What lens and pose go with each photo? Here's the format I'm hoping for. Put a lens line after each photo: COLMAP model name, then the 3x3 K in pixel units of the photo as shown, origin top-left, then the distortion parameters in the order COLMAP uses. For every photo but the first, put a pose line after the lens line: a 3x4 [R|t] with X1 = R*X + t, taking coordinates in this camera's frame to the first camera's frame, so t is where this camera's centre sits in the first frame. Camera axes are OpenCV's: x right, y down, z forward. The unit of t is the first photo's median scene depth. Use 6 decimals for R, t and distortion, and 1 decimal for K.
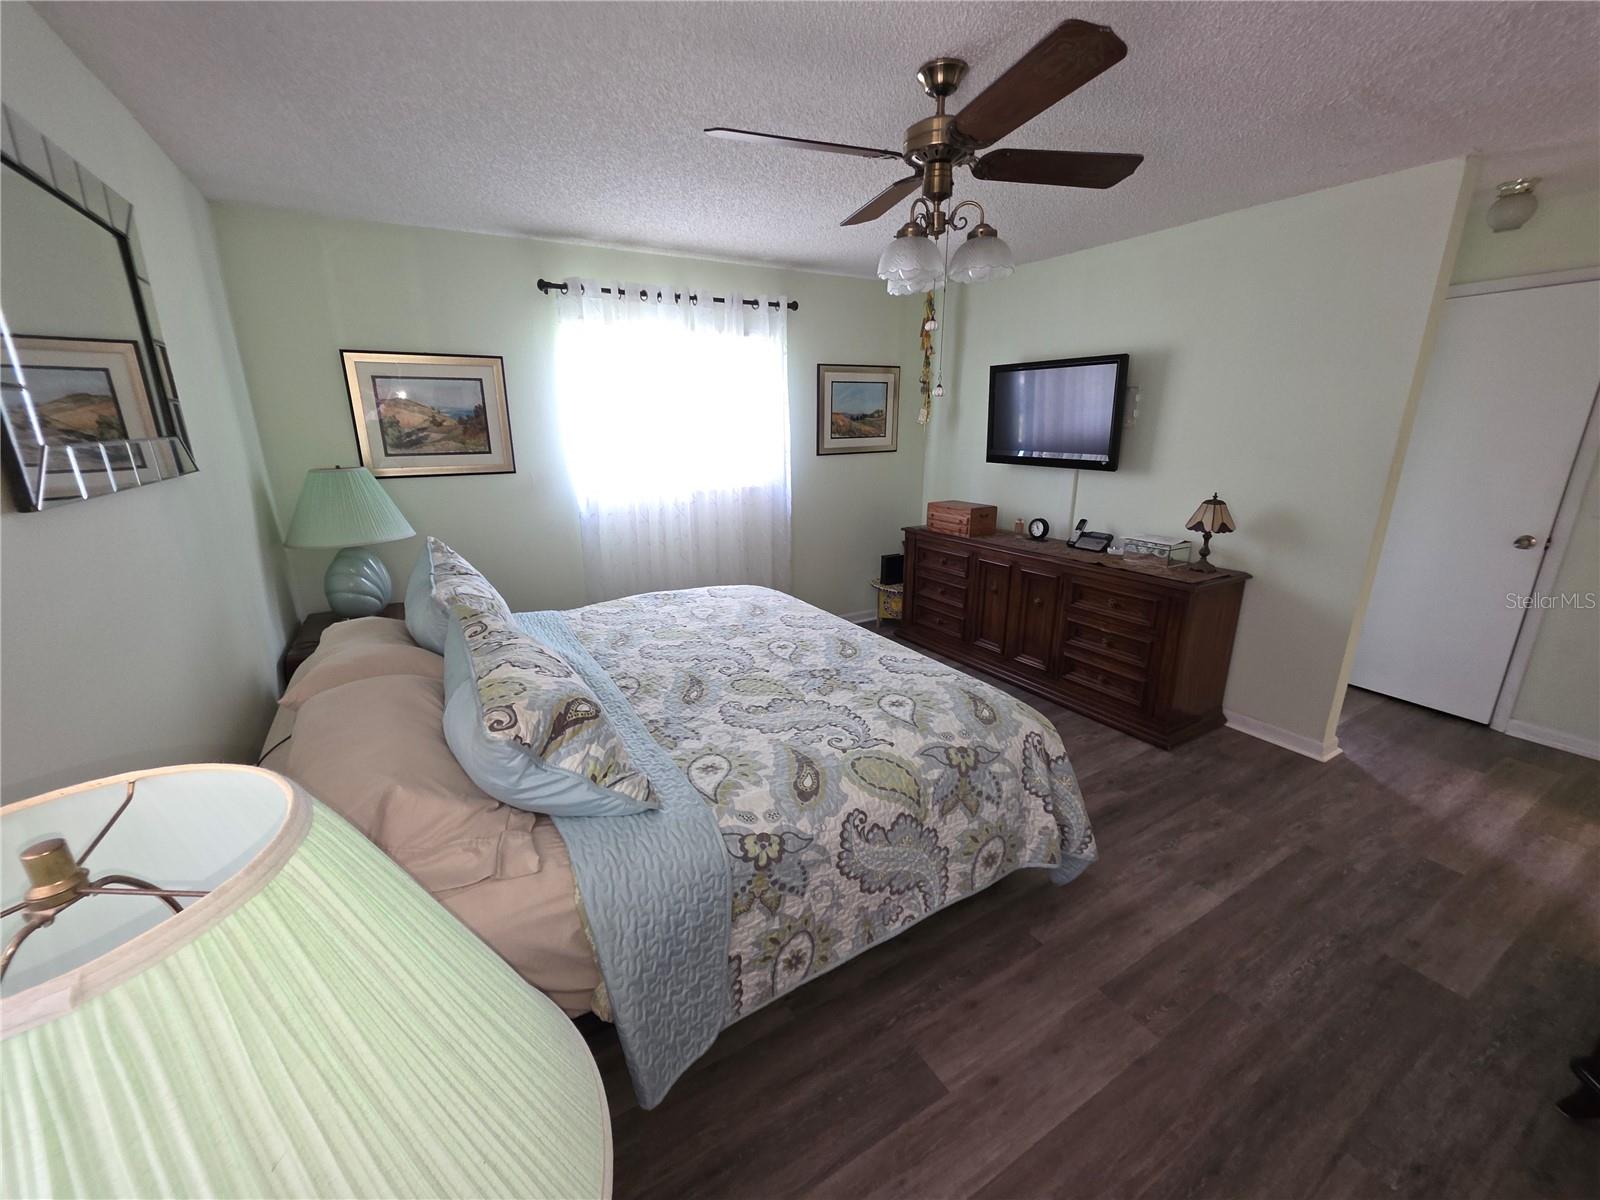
lens RADIAL K [[643.1, 0, 800.0], [0, 643.1, 600.0], [0, 0, 1]] dist [-0.001242, -0.000088]
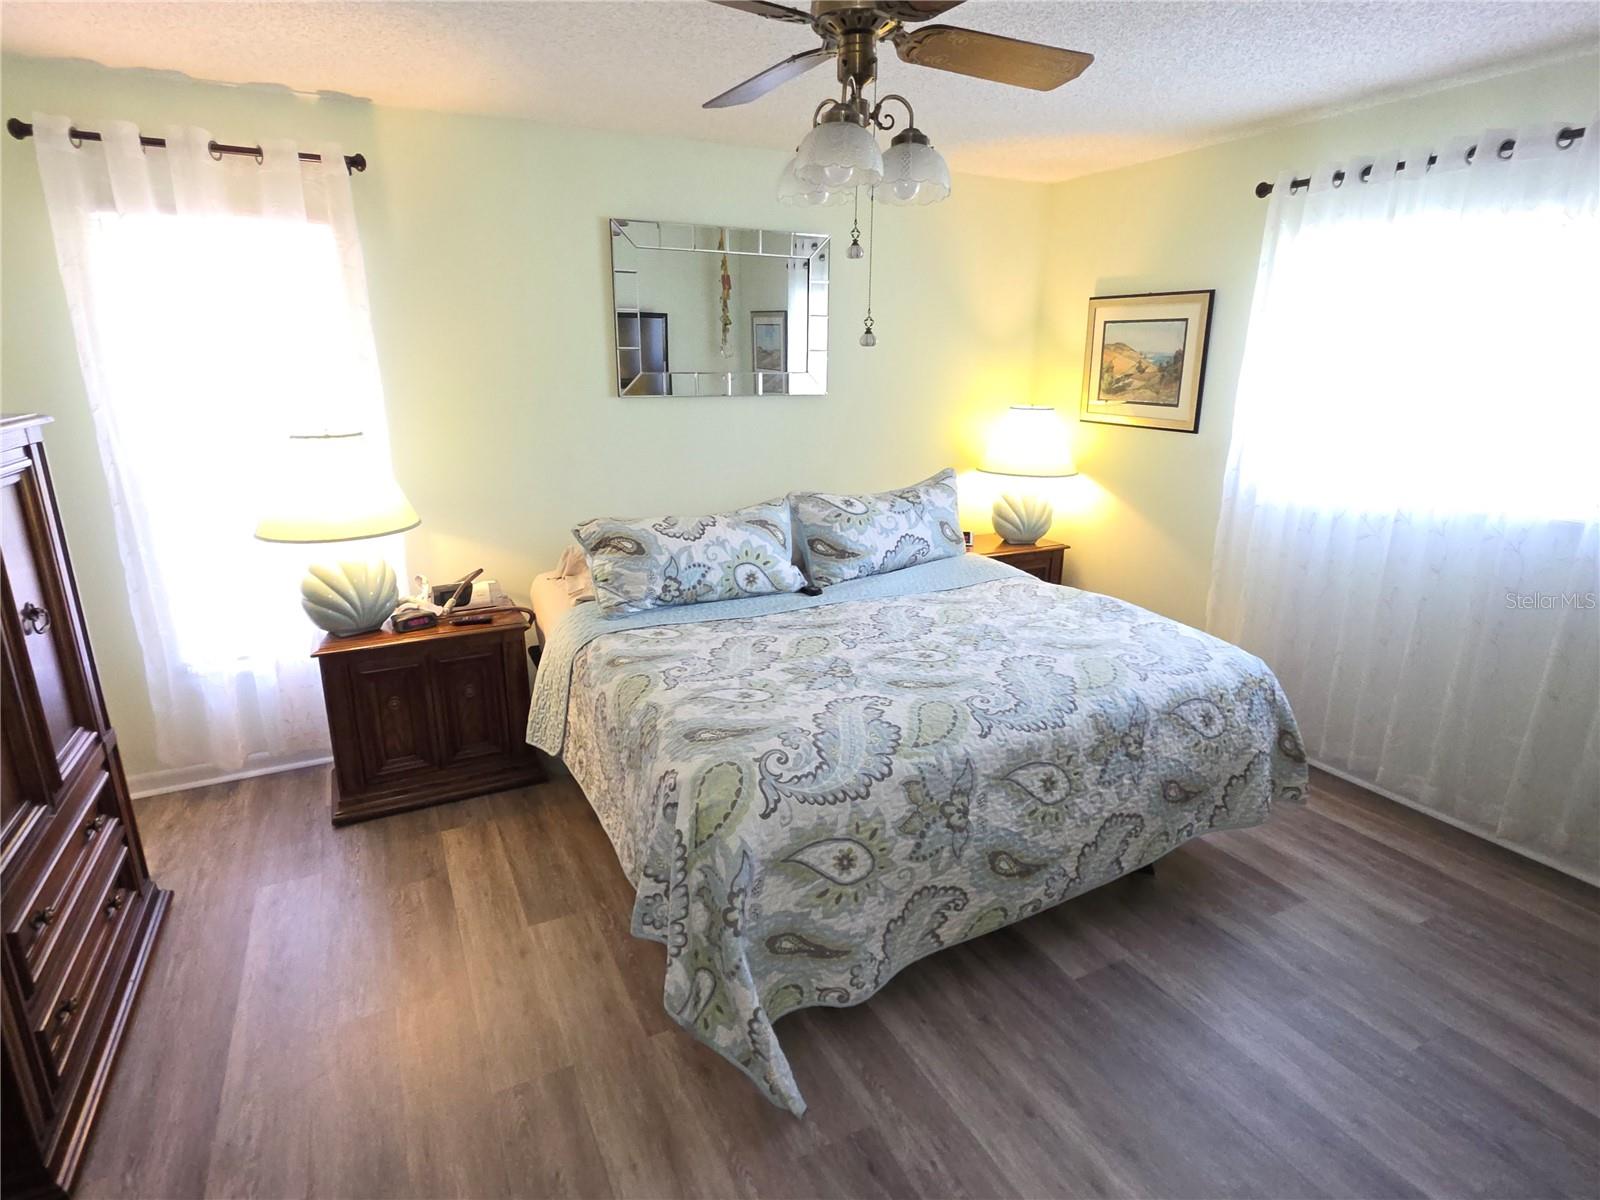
lens RADIAL K [[867.9, 0, 800.0], [0, 867.9, 600.0], [0, 0, 1]] dist [0.001734, -0.000094]
pose [[-0.074001, 0.280287, -0.957059, 0.823216], [-0.278112, 0.915817, 0.289713, -0.214964], [0.957694, 0.287609, 0.010179, 0.669435]]
